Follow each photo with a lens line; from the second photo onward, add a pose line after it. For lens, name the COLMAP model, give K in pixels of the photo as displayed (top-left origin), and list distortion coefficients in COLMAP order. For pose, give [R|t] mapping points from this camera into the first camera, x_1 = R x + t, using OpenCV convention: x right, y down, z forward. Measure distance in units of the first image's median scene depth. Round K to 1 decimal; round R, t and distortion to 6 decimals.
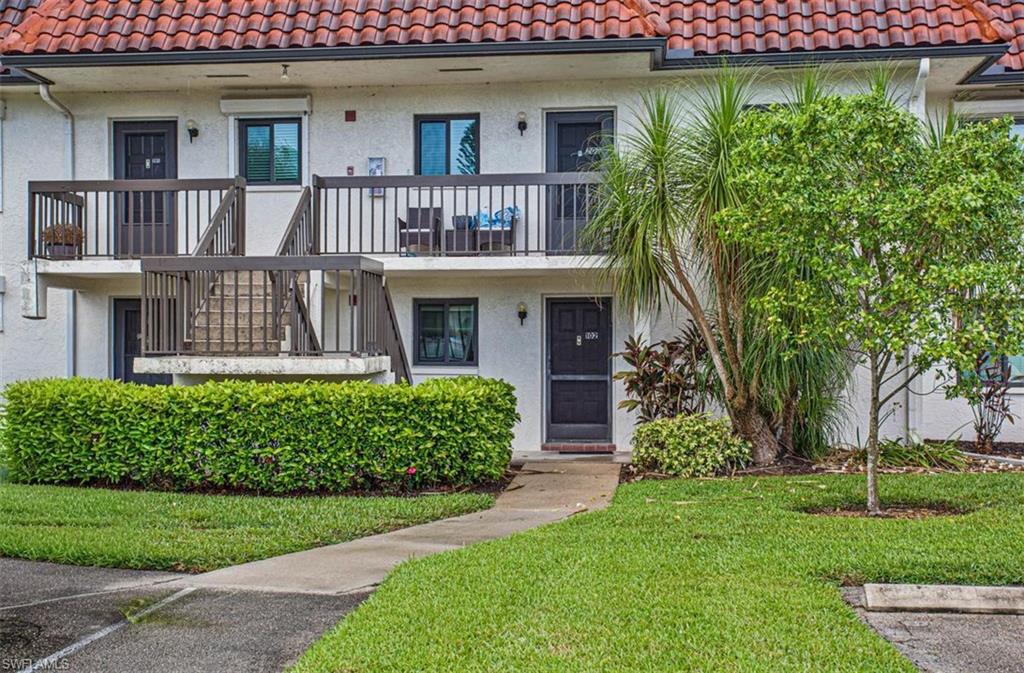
lens RADIAL K [[1472.2, 0, 515.2], [0, 1472.2, 337.2], [0, 0, 1]] dist [0.118316, 0.000000]
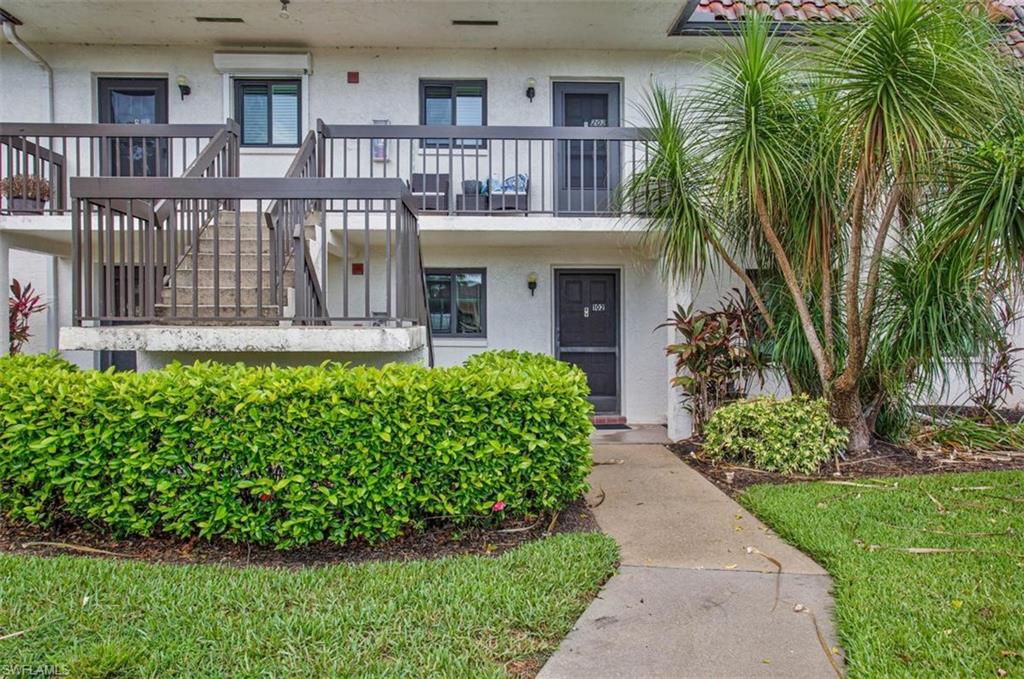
lens RADIAL K [[800.6, 0, 506.1], [0, 800.6, 339.7], [0, 0, 1]] dist [-0.027120, 0.030961]
pose [[0.992232, -0.000641, 0.124401, -0.096042], [-0.002435, 0.999695, 0.024572, 0.009639], [-0.124379, -0.024684, 0.991928, 0.581515]]
